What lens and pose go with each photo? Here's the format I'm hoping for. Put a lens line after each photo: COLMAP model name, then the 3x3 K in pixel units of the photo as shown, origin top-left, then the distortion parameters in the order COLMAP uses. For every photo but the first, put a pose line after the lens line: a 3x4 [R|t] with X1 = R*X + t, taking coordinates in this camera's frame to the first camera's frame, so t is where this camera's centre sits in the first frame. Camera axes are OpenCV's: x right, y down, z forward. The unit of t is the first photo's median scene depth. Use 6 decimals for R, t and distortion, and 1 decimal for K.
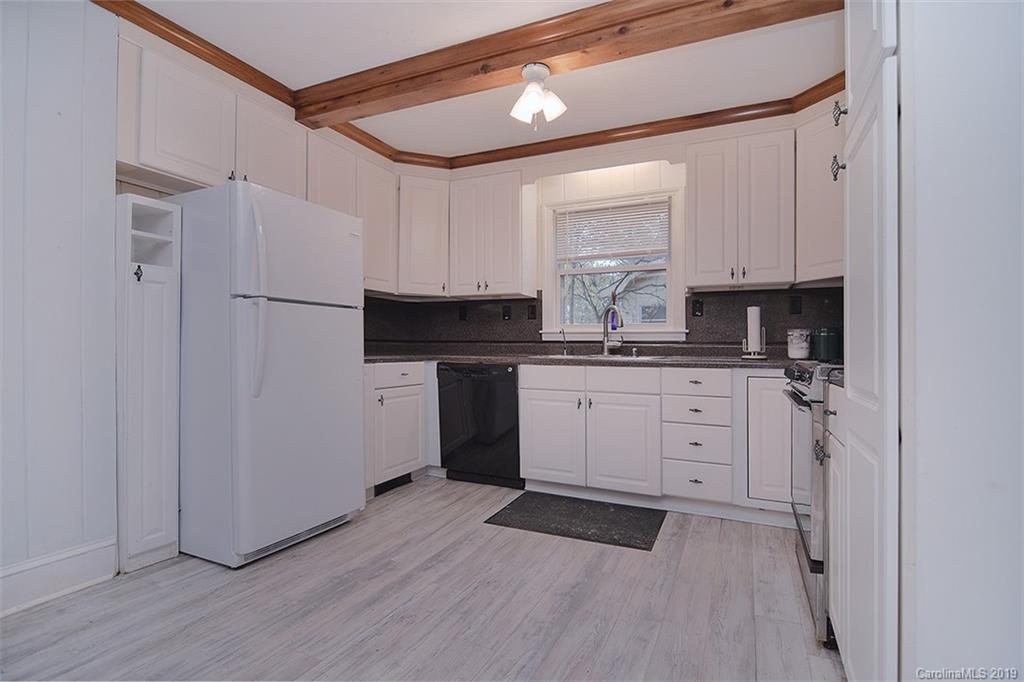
lens RADIAL K [[497.7, 0, 515.1], [0, 497.7, 350.7], [0, 0, 1]] dist [-0.003855, -0.003563]
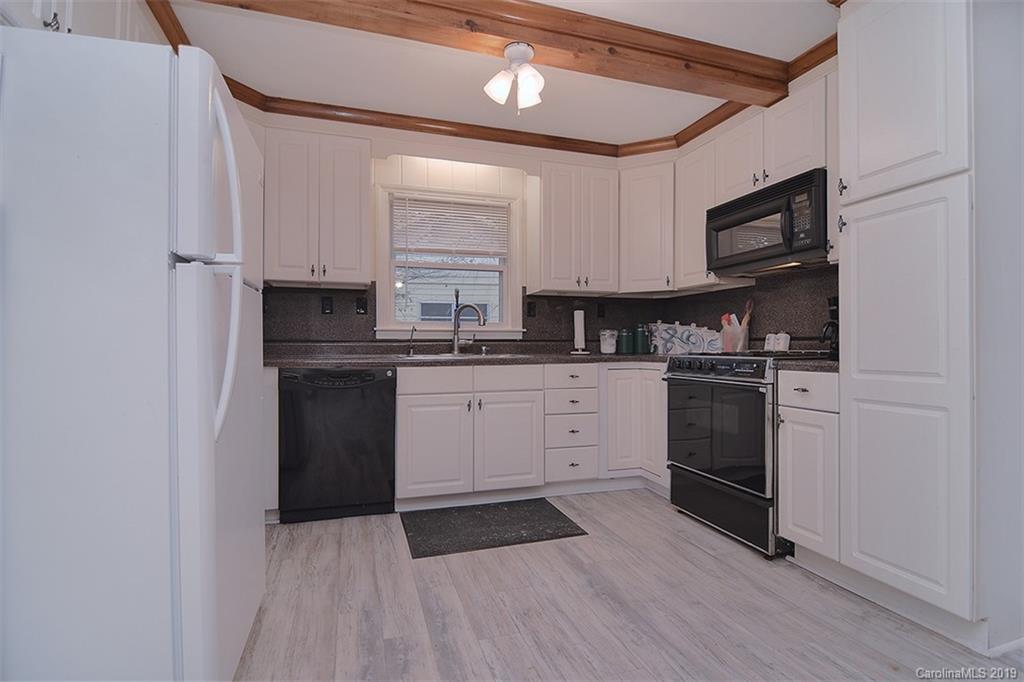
lens RADIAL K [[497.7, 0, 509.9], [0, 497.7, 343.6], [0, 0, 1]] dist [-0.003855, -0.003563]
pose [[0.731894, -0.008294, 0.681368, -0.455764], [0.013435, 0.999907, -0.002260, -0.009006], [-0.681286, 0.010808, 0.731937, 0.248469]]
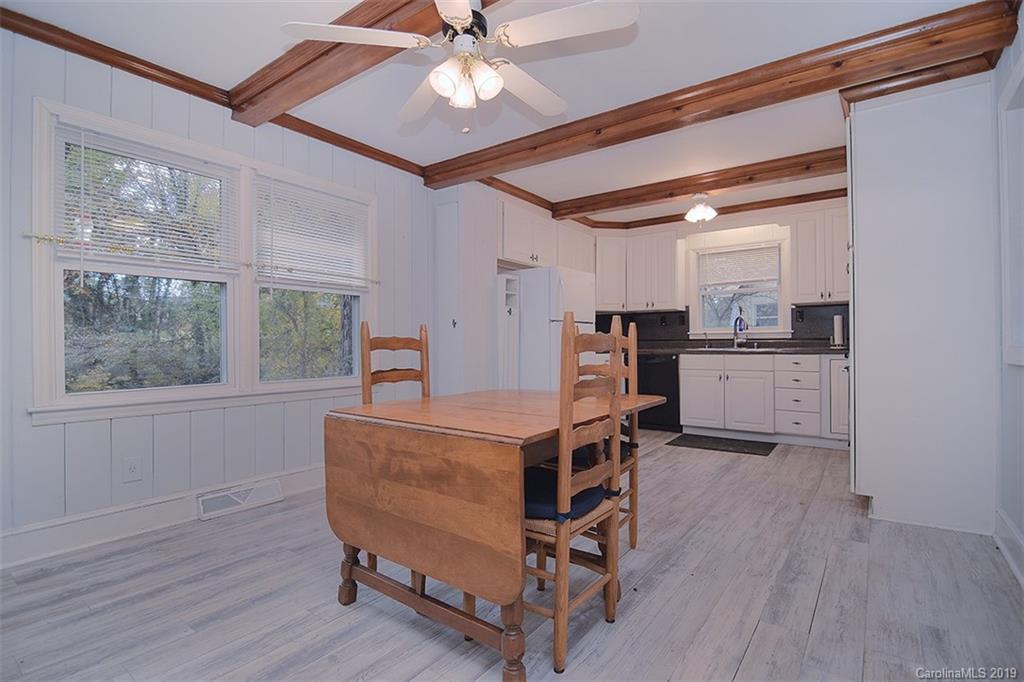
lens RADIAL K [[497.7, 0, 516.2], [0, 497.7, 355.2], [0, 0, 1]] dist [-0.003855, -0.003563]
pose [[0.980575, -0.009114, -0.195934, -0.205475], [0.012163, 0.999823, 0.014364, 0.001150], [0.195768, -0.016468, 0.980512, -0.726371]]
